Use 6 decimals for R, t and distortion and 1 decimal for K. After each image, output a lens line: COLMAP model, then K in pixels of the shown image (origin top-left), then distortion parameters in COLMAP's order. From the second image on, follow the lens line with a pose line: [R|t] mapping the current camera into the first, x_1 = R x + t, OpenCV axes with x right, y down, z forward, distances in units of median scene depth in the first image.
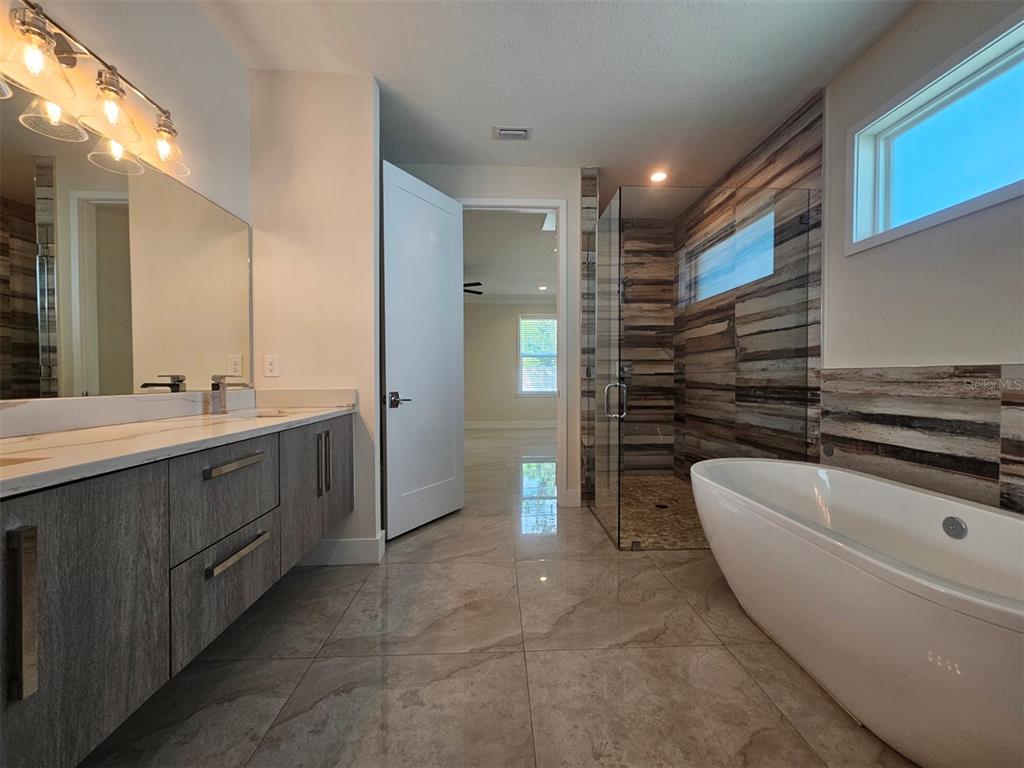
lens RADIAL K [[424.7, 0, 515.4], [0, 424.7, 384.6], [0, 0, 1]] dist [0.001472, 0.000943]
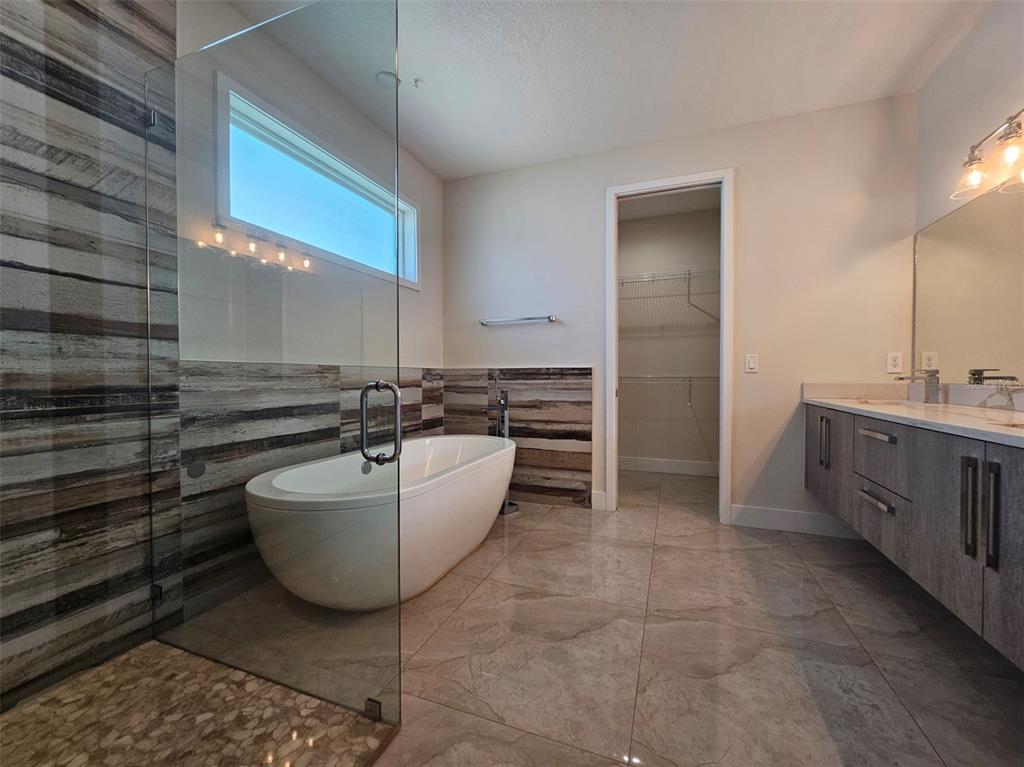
lens RADIAL K [[407.6, 0, 518.1], [0, 407.6, 384.9], [0, 0, 1]] dist [0.002641, 0.000341]
pose [[-0.918115, -0.007714, 0.396238, -0.074466], [0.006947, 0.999344, 0.035552, -0.018461], [-0.396252, 0.035394, -0.917459, 1.693309]]
